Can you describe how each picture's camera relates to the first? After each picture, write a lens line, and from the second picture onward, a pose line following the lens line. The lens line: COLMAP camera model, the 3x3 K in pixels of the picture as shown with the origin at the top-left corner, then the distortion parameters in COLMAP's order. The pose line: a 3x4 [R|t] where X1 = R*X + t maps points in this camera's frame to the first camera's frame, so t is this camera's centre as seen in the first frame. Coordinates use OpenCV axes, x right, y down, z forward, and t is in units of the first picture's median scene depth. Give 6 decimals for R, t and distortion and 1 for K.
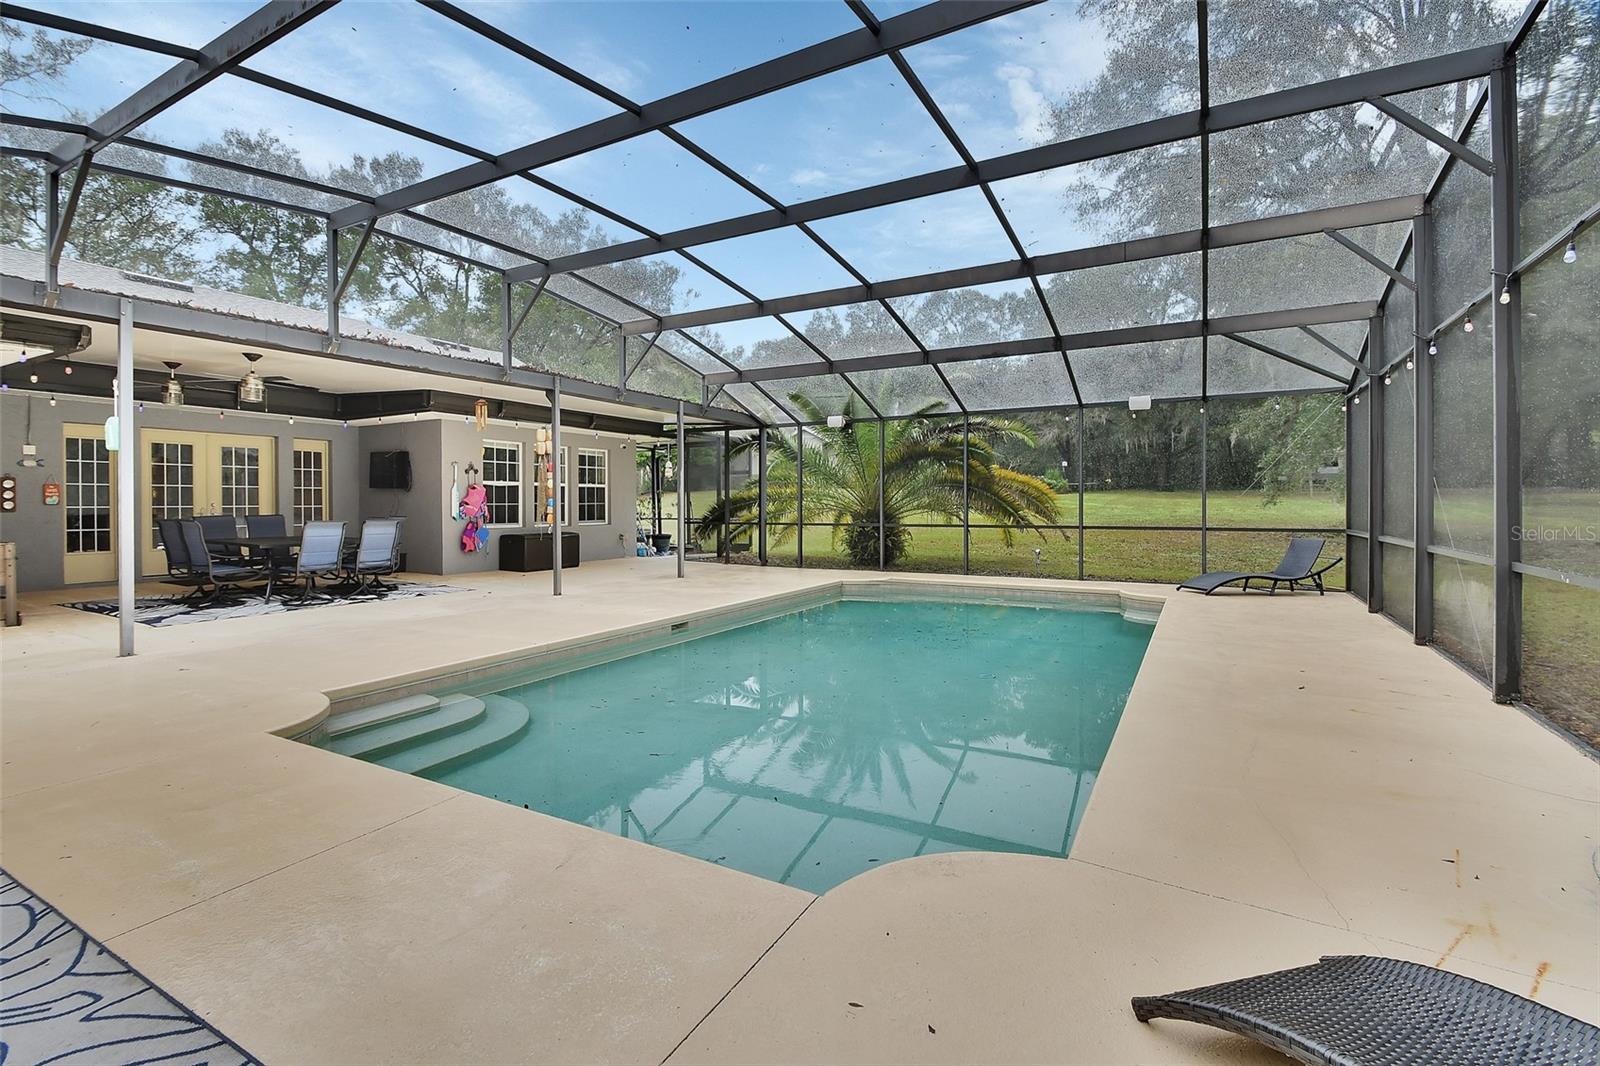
lens RADIAL K [[750.4, 0, 800.0], [0, 750.4, 533.0], [0, 0, 1]] dist [-0.000842, -0.000228]
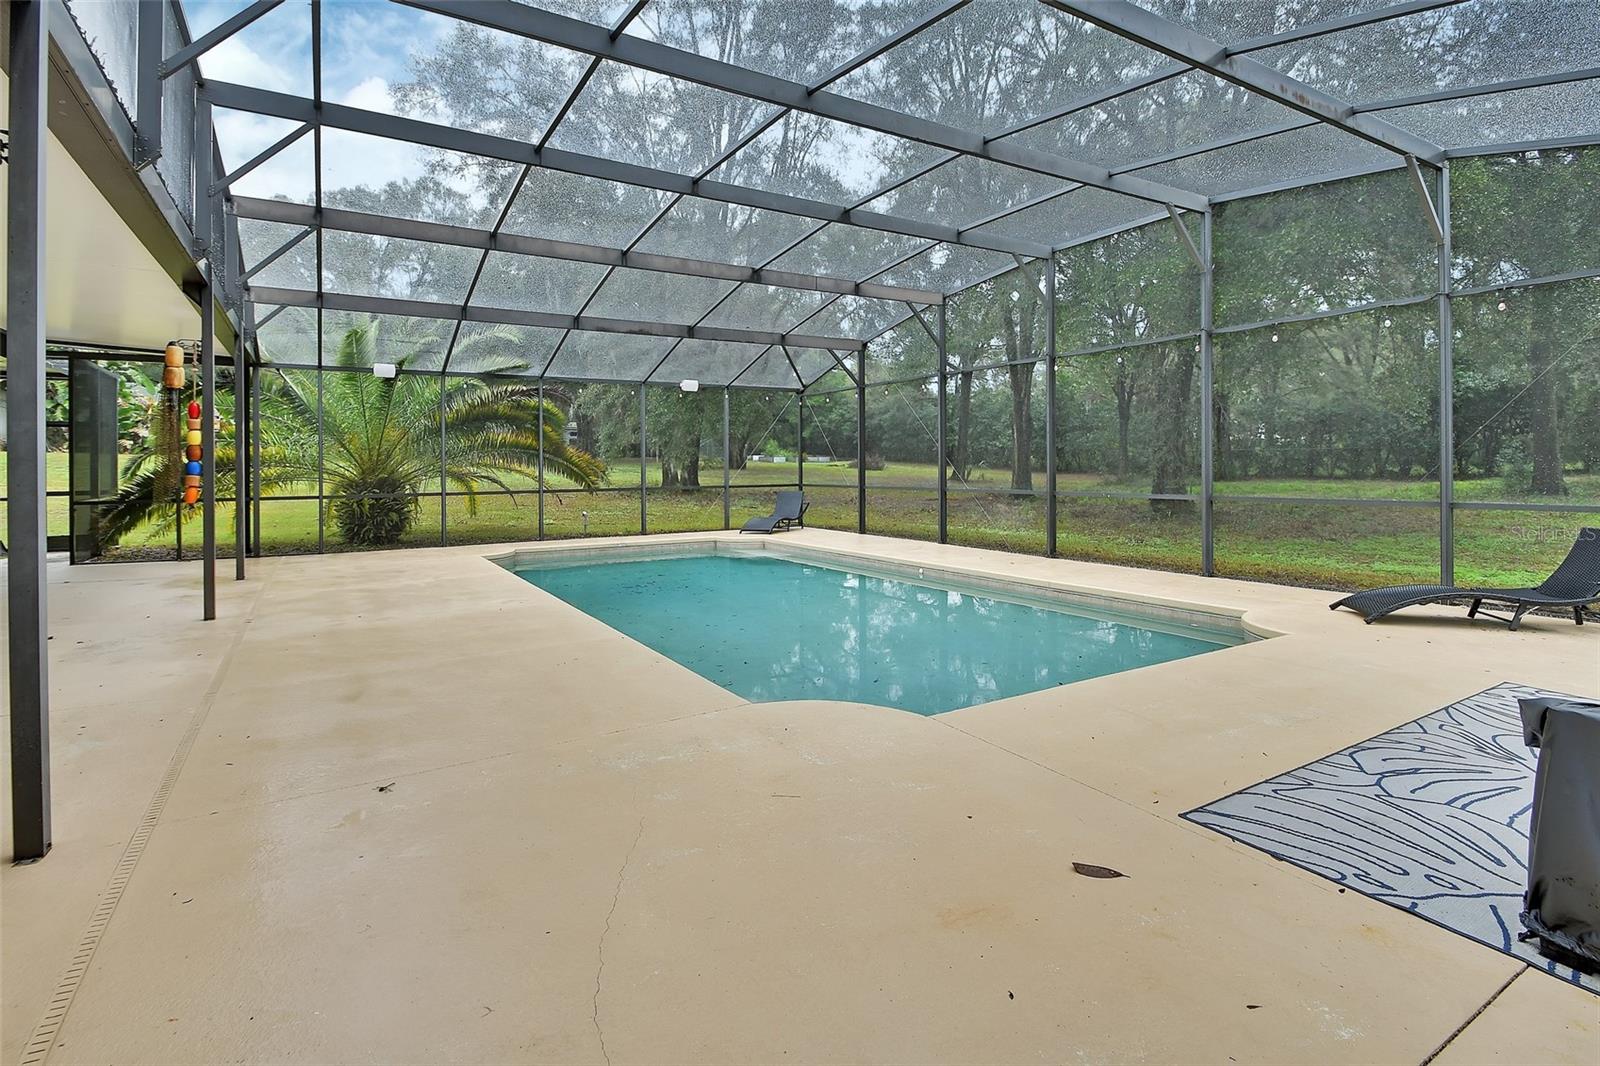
lens RADIAL K [[776.8, 0, 799.6], [0, 776.8, 472.0], [0, 0, 1]] dist [-0.000039, -0.000046]
pose [[0.496593, -0.011365, 0.867909, -0.614999], [0.038595, 0.999214, -0.008999, -0.015055], [-0.867125, 0.037966, 0.496642, 0.237406]]
